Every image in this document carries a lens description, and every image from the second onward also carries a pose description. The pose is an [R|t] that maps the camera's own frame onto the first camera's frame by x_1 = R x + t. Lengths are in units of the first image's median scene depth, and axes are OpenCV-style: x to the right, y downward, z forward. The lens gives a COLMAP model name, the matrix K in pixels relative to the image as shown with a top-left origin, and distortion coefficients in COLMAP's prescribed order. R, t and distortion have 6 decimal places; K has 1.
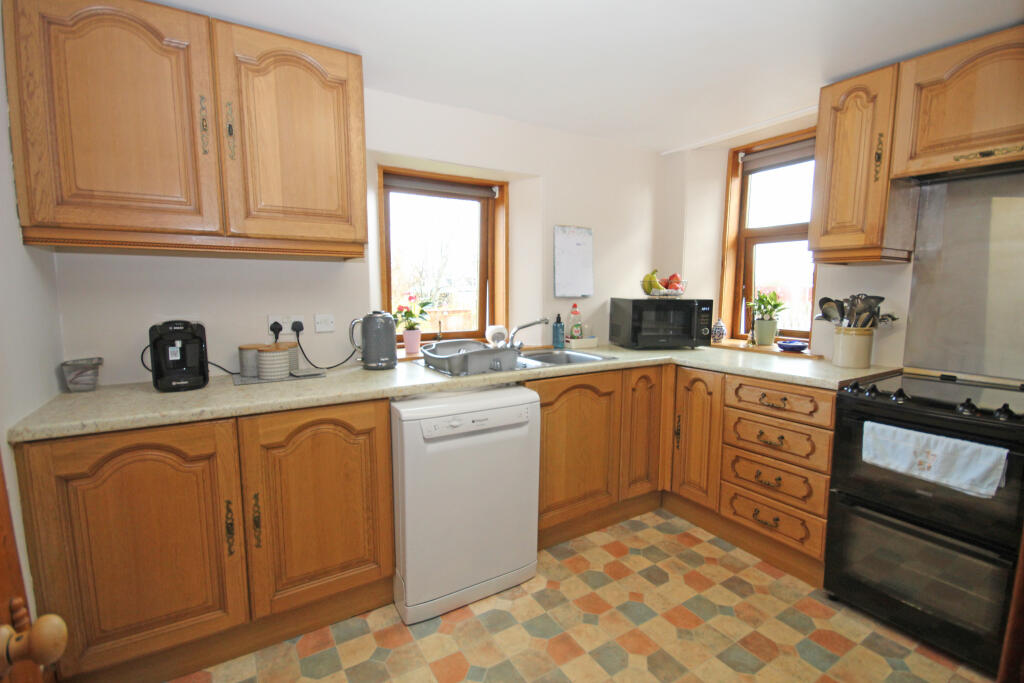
lens RADIAL K [[472.6, 0, 519.5], [0, 472.6, 344.2], [0, 0, 1]] dist [-0.000887, -0.000064]
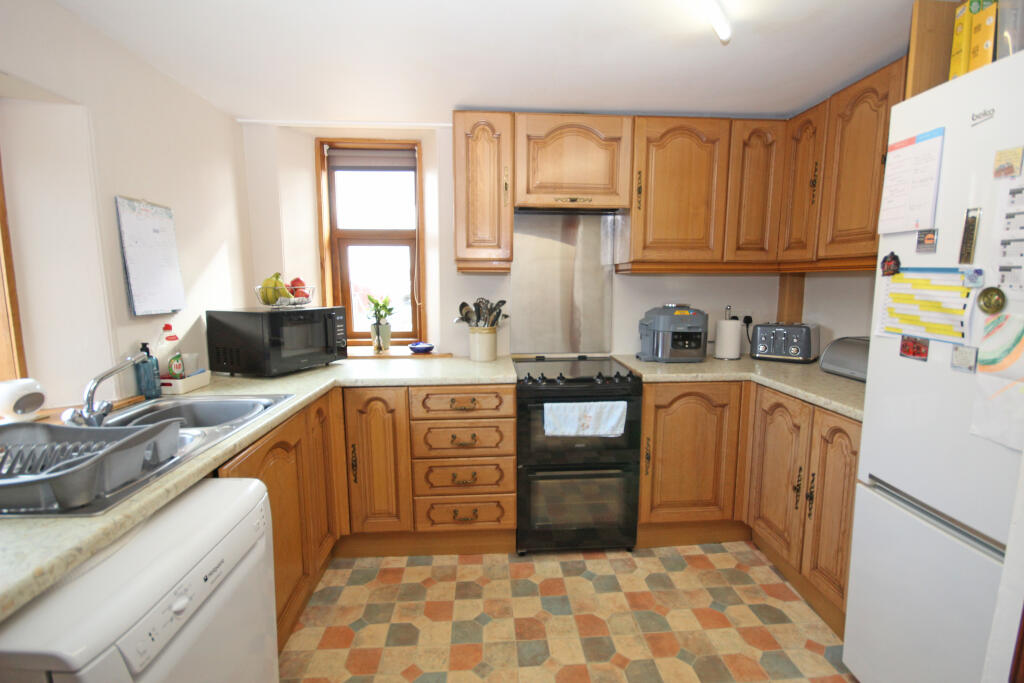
lens RADIAL K [[472.6, 0, 519.5], [0, 472.6, 344.2], [0, 0, 1]] dist [-0.000887, -0.000064]
pose [[0.469774, -0.120888, 0.874470, -0.292681], [0.106584, 0.991100, 0.079753, -0.078032], [-0.876329, 0.055738, 0.478478, 0.364260]]
